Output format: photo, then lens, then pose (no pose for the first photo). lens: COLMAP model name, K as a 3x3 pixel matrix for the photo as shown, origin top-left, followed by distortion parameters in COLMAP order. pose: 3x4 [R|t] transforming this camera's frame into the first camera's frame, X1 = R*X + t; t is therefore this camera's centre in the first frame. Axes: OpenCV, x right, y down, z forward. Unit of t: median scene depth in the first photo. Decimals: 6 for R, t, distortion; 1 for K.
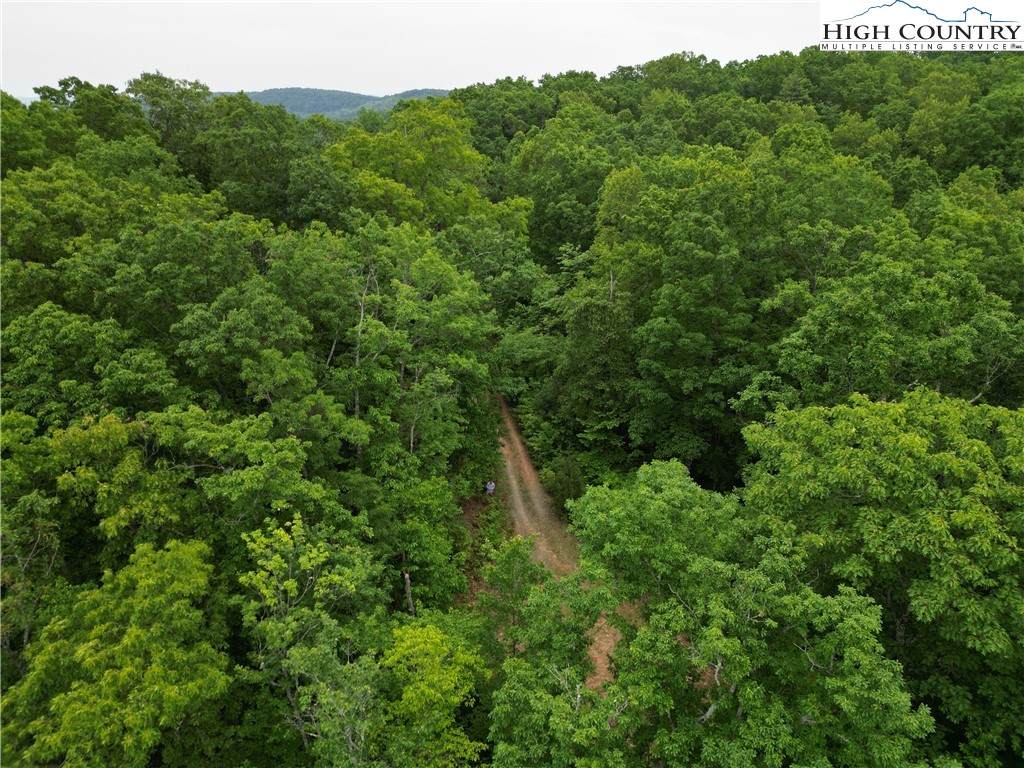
lens RADIAL K [[767.8, 0, 508.9], [0, 767.8, 393.5], [0, 0, 1]] dist [0.063313, -0.041222]
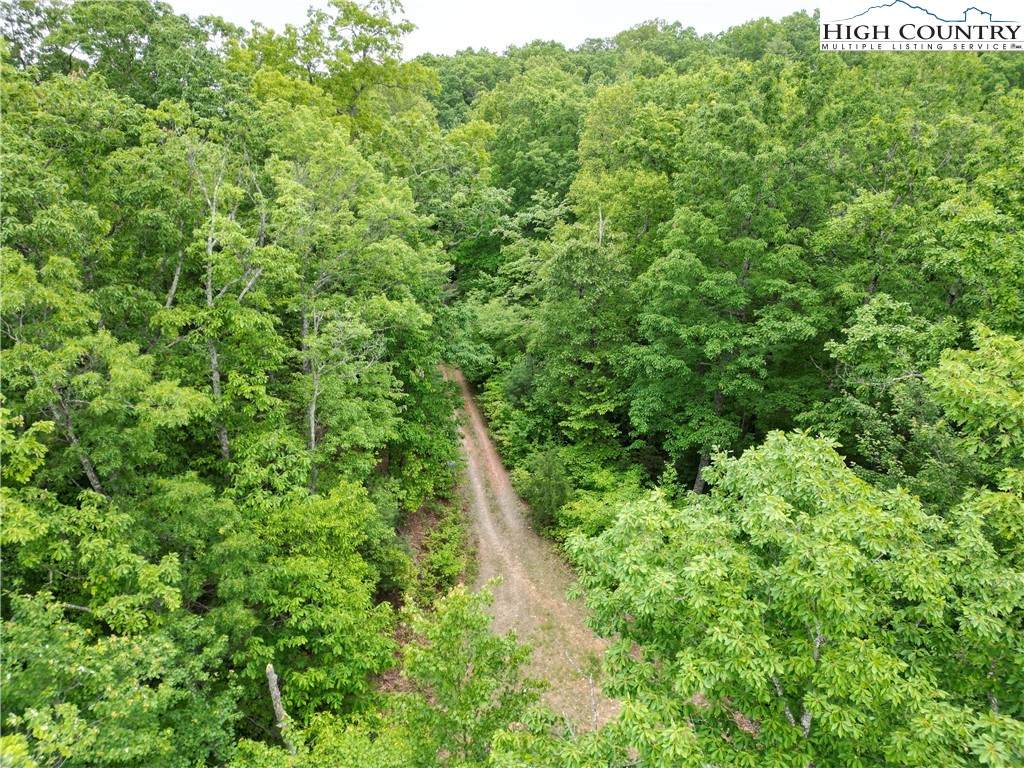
lens RADIAL K [[767.8, 0, 510.0], [0, 767.8, 379.9], [0, 0, 1]] dist [0.063313, -0.041222]
pose [[0.999060, -0.017726, 0.039560, 0.010753], [0.018513, 0.999636, -0.019611, 0.025482], [-0.039198, 0.020325, 0.999025, 0.240058]]
